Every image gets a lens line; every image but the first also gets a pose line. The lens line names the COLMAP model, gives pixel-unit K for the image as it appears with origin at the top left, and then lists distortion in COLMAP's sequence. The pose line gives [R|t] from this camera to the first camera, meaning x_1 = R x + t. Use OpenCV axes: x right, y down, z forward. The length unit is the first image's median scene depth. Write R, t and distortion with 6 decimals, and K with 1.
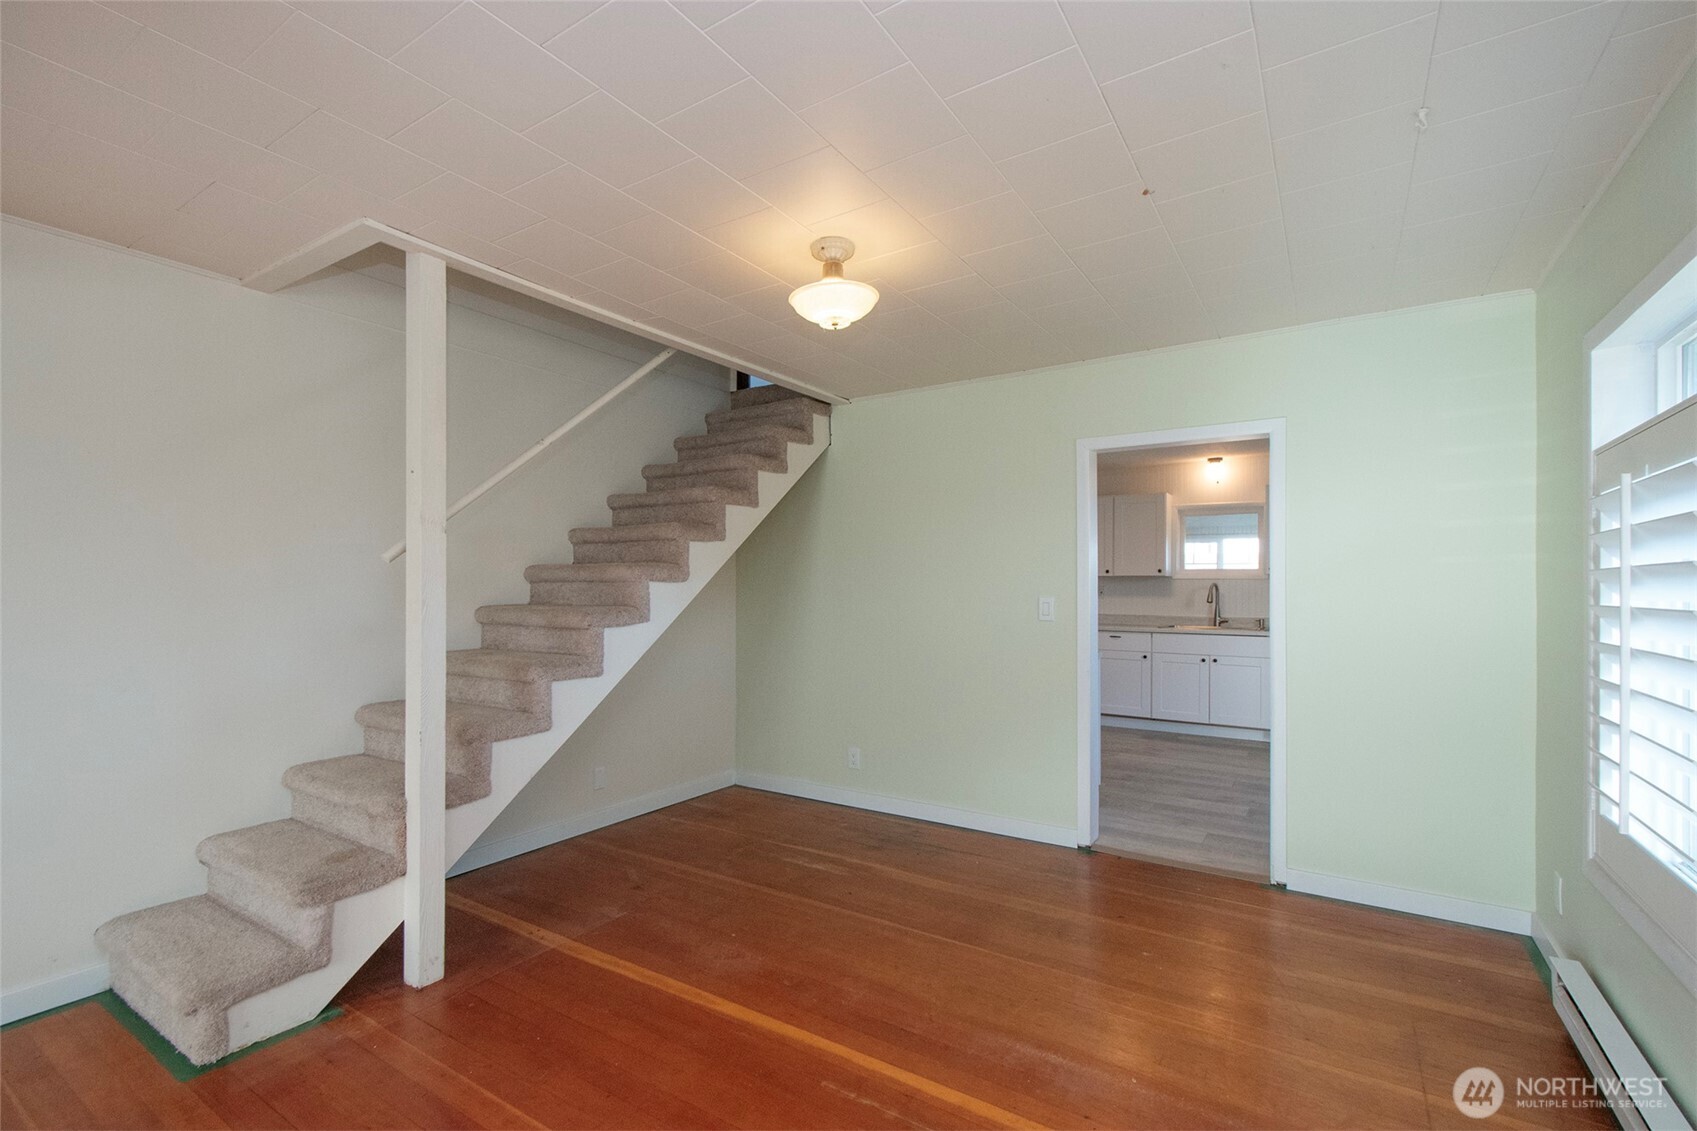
lens RADIAL K [[744.3, 0, 852.9], [0, 744.3, 586.5], [0, 0, 1]] dist [0.002919, 0.000371]
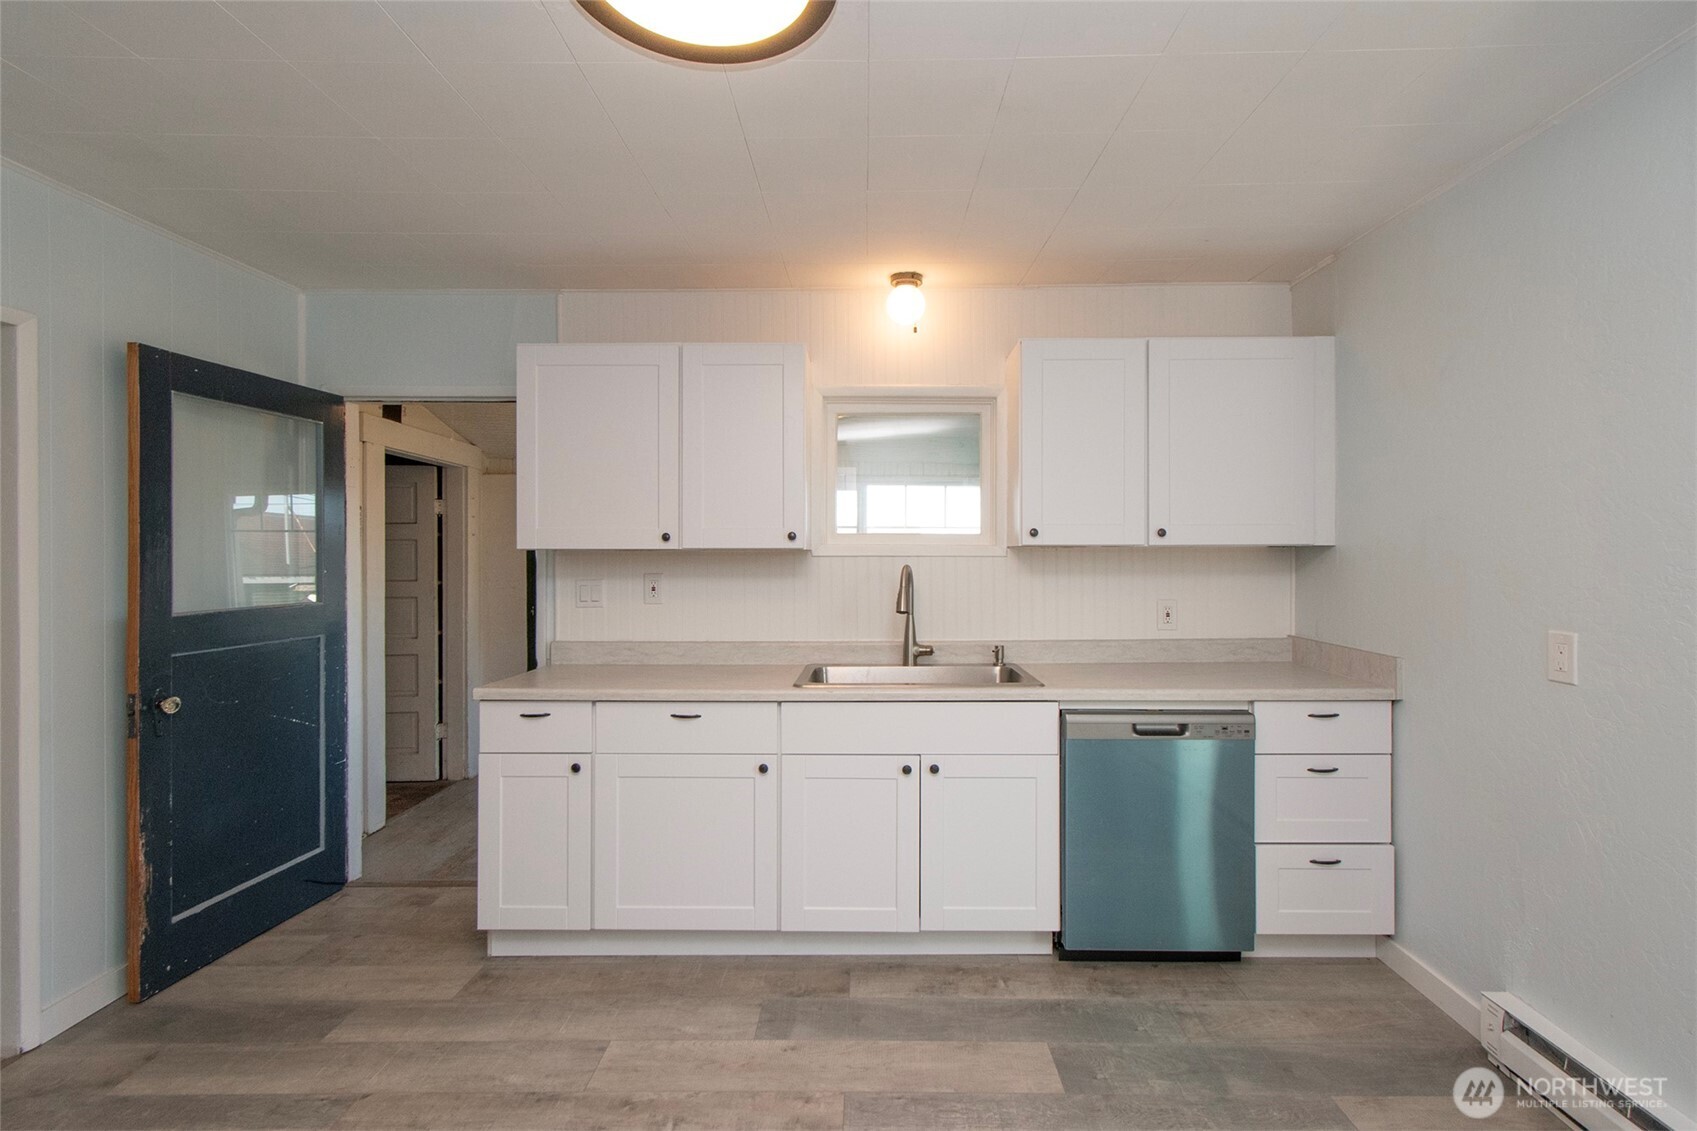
lens RADIAL K [[763.2, 0, 847.4], [0, 763.2, 548.9], [0, 0, 1]] dist [-0.001557, -0.000272]
pose [[0.853047, -0.002363, 0.521829, 0.407114], [0.007280, 0.999946, -0.007373, -0.020101], [-0.521784, 0.010088, 0.853018, 1.152933]]
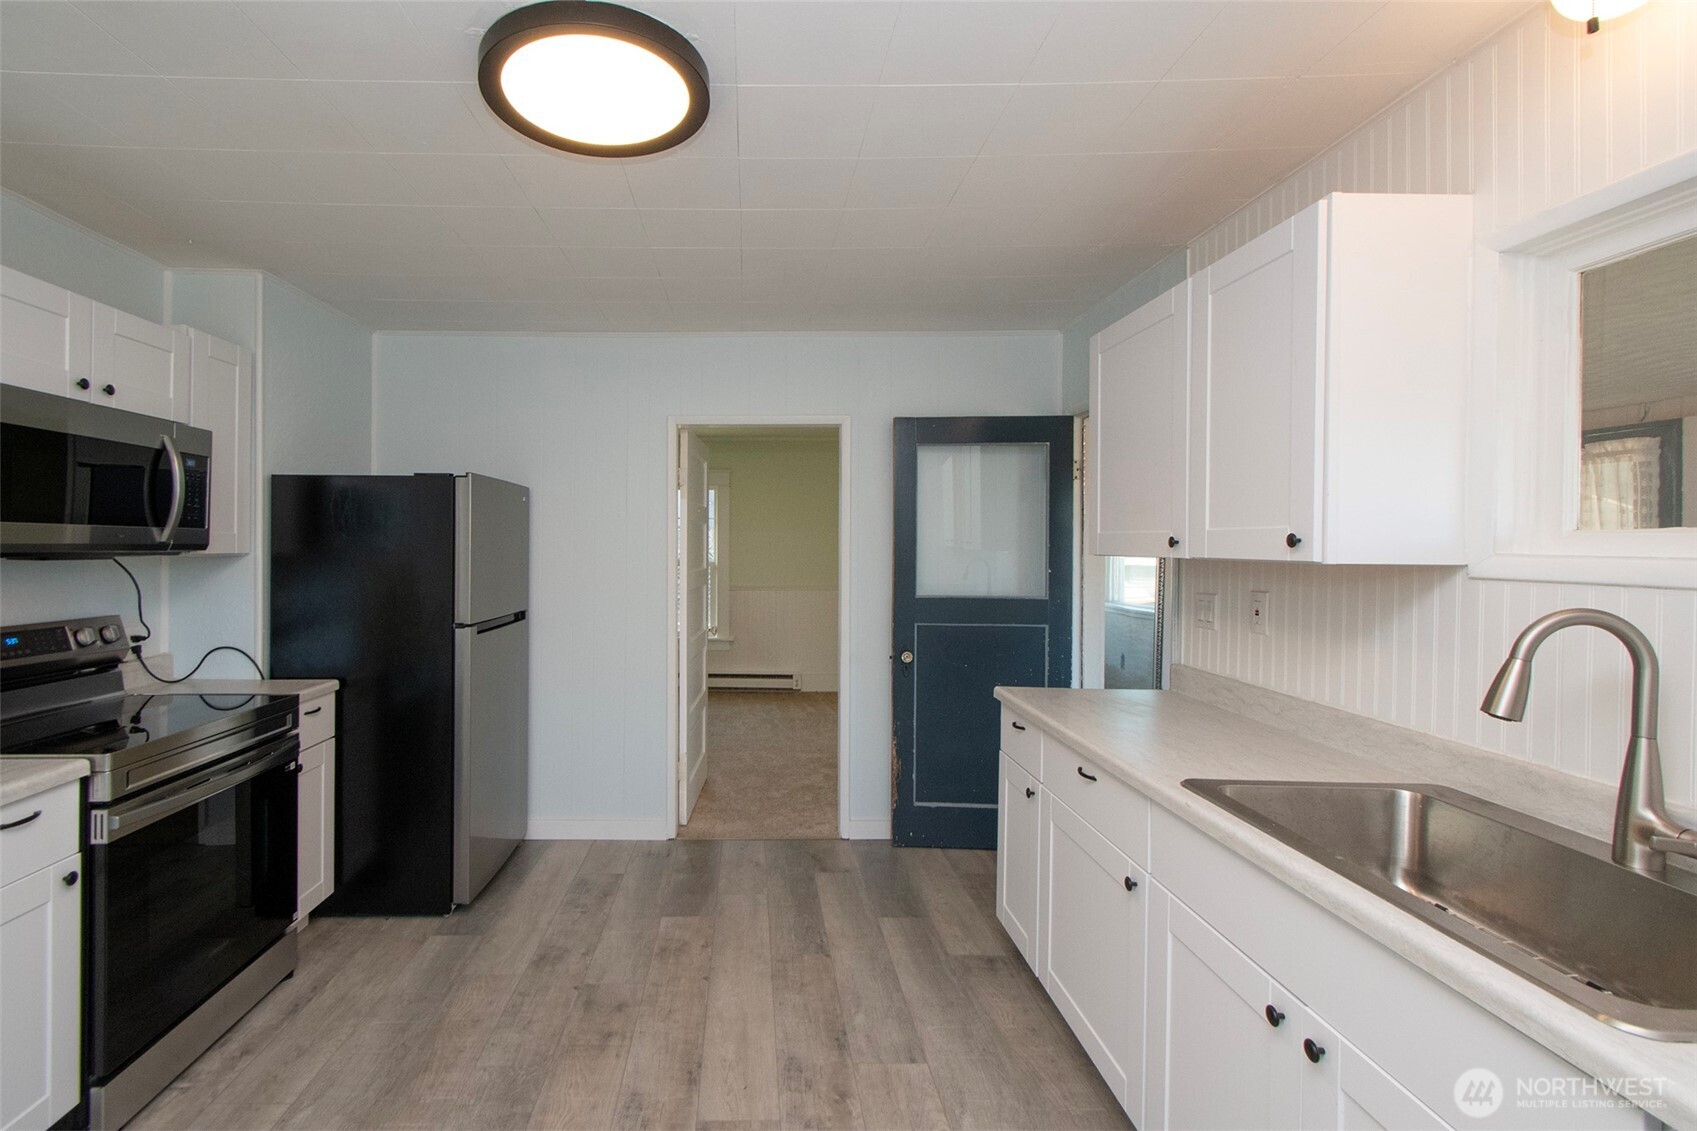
lens RADIAL K [[750.8, 0, 760.6], [0, 750.8, 547.3], [0, 0, 1]] dist [0.000228, 0.000040]
pose [[0.551141, 0.005371, -0.834395, 0.943941], [-0.005733, 0.999980, 0.002650, -0.036273], [0.834392, 0.003322, 0.551161, 1.330480]]
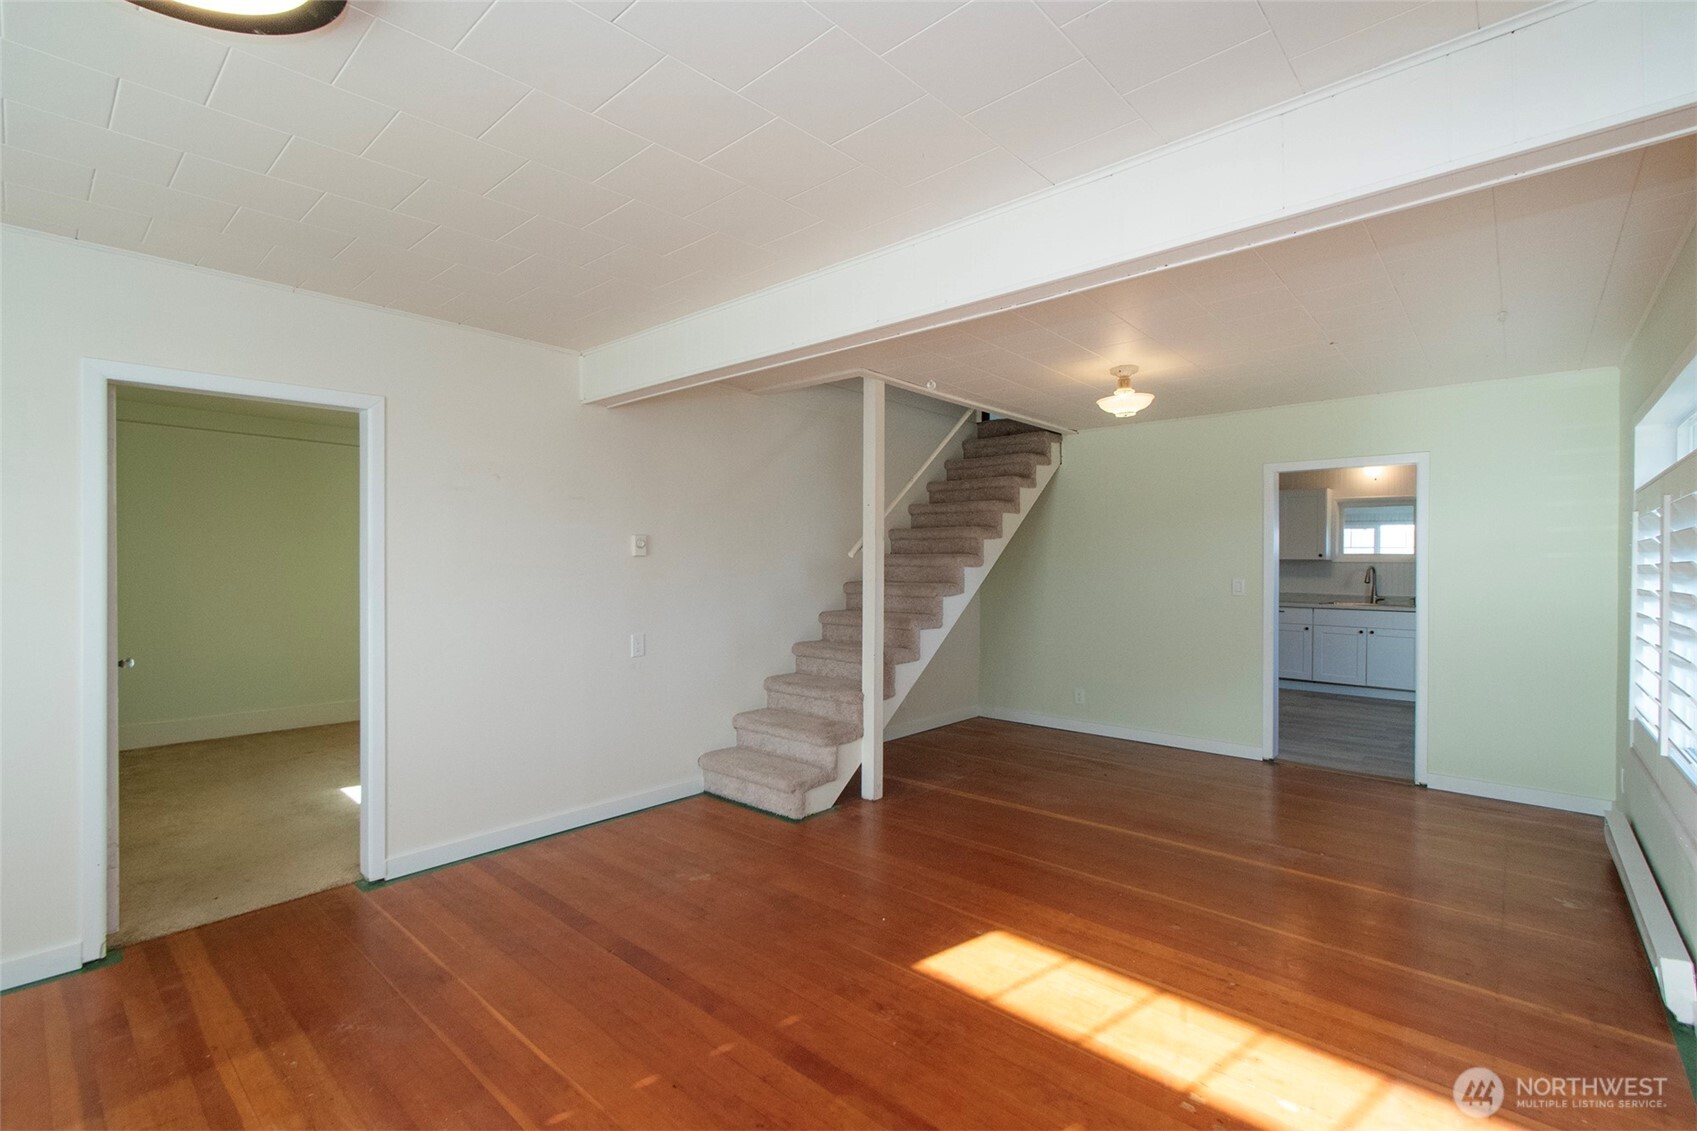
lens RADIAL K [[750.0, 0, 848.5], [0, 750.0, 565.5], [0, 0, 1]] dist [-0.000759, -0.000361]
pose [[0.987806, 0.004000, -0.155641, -0.239990], [-0.003297, 0.999983, 0.004773, -0.014214], [0.155658, -0.004202, 0.987802, -0.487019]]
